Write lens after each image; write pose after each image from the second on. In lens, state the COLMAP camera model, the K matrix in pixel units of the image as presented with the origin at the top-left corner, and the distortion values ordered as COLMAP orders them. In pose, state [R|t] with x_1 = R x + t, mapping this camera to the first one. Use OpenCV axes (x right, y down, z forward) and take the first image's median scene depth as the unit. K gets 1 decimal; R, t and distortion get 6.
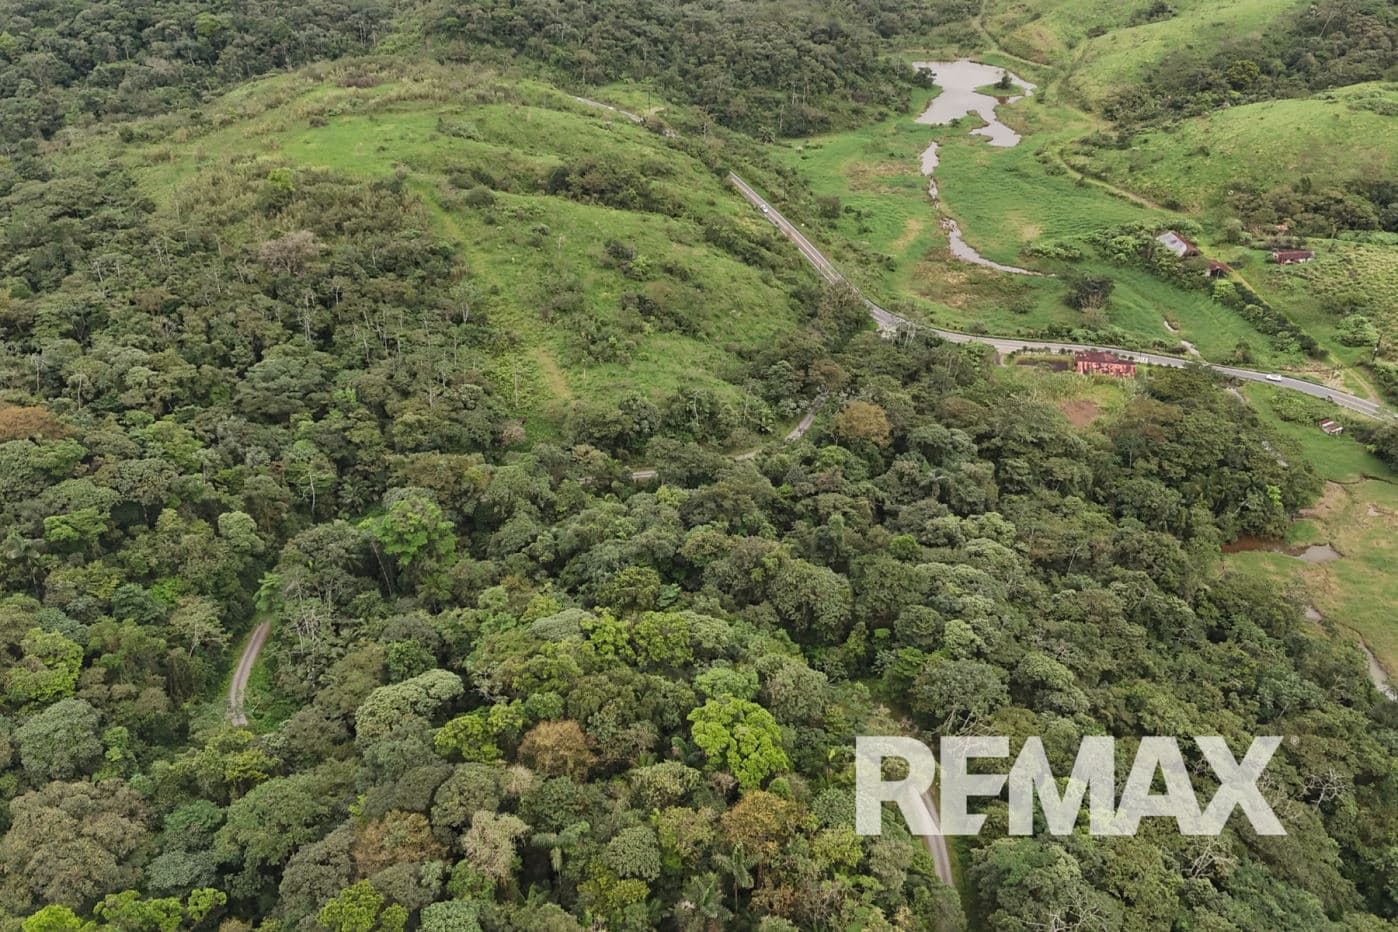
lens RADIAL K [[1223.2, 0, 708.3], [0, 1223.2, 451.2], [0, 0, 1]] dist [0.071955, -0.063171]
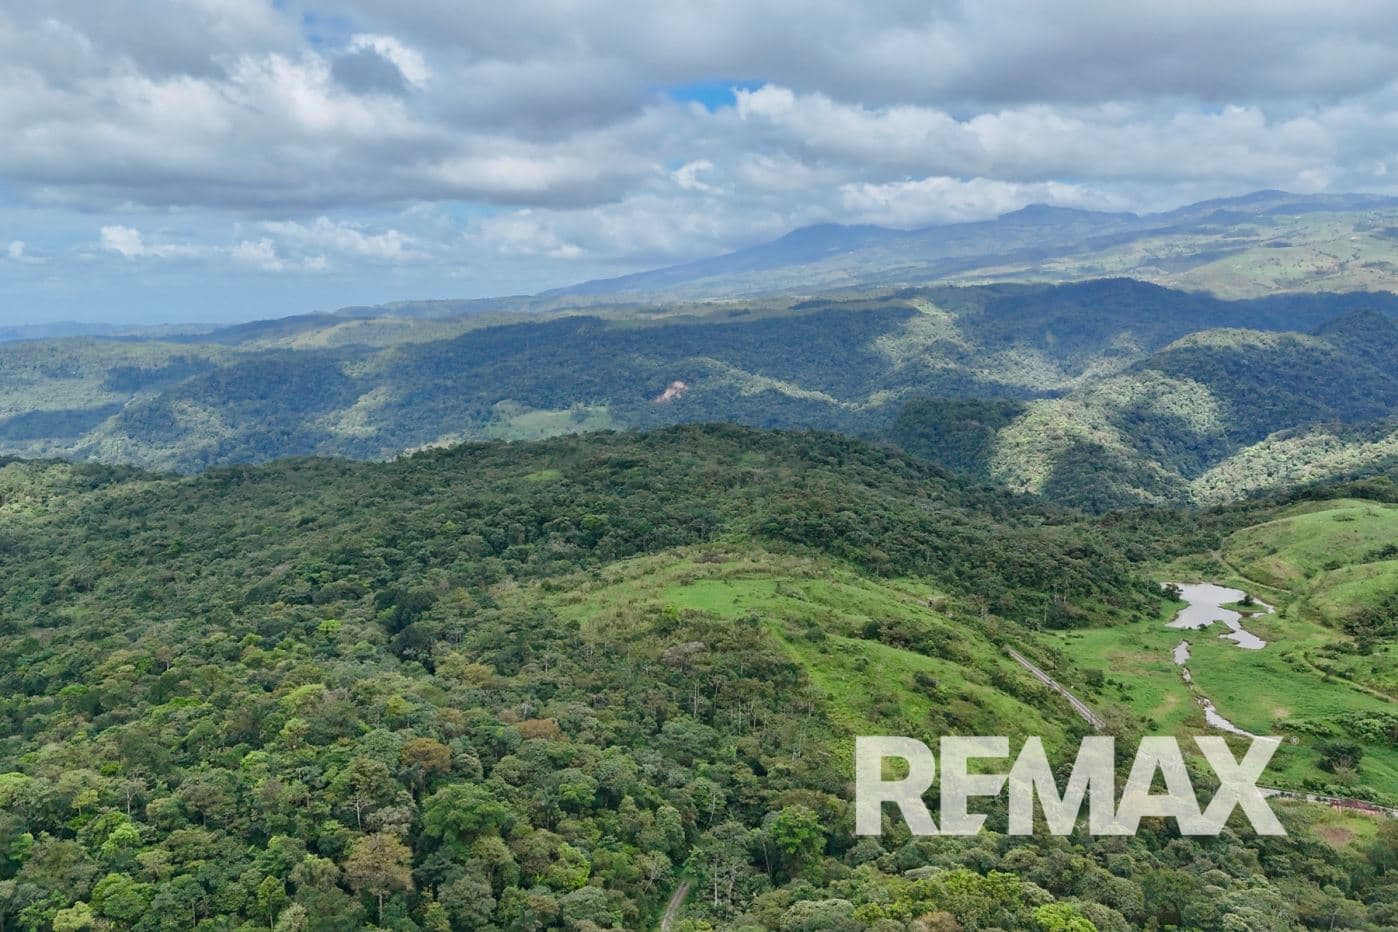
lens RADIAL K [[1223.2, 0, 708.6], [0, 1223.2, 465.9], [0, 0, 1]] dist [0.071955, -0.063171]
pose [[0.981515, 0.033718, -0.188392, -0.049890], [-0.107757, 0.910866, -0.398386, 0.132575], [0.158167, 0.411322, 0.897662, -0.209110]]
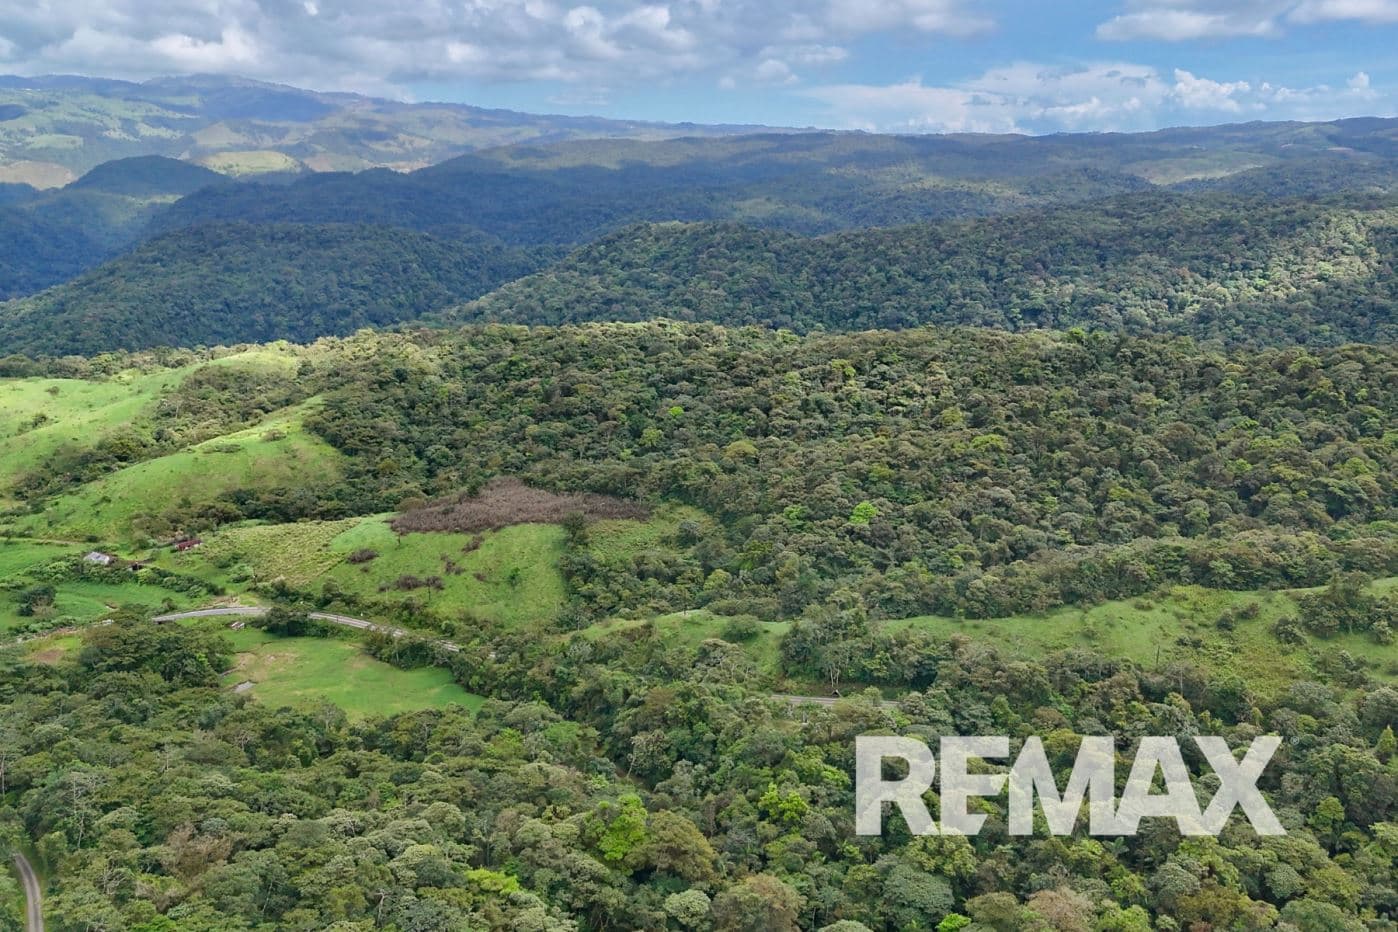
lens RADIAL K [[1223.2, 0, 706.1], [0, 1223.2, 457.6], [0, 0, 1]] dist [0.071955, -0.063171]
pose [[0.680813, -0.158266, 0.715154, -0.099843], [0.388697, 0.905619, -0.169615, 0.200855], [-0.620813, 0.393455, 0.678074, -0.310460]]
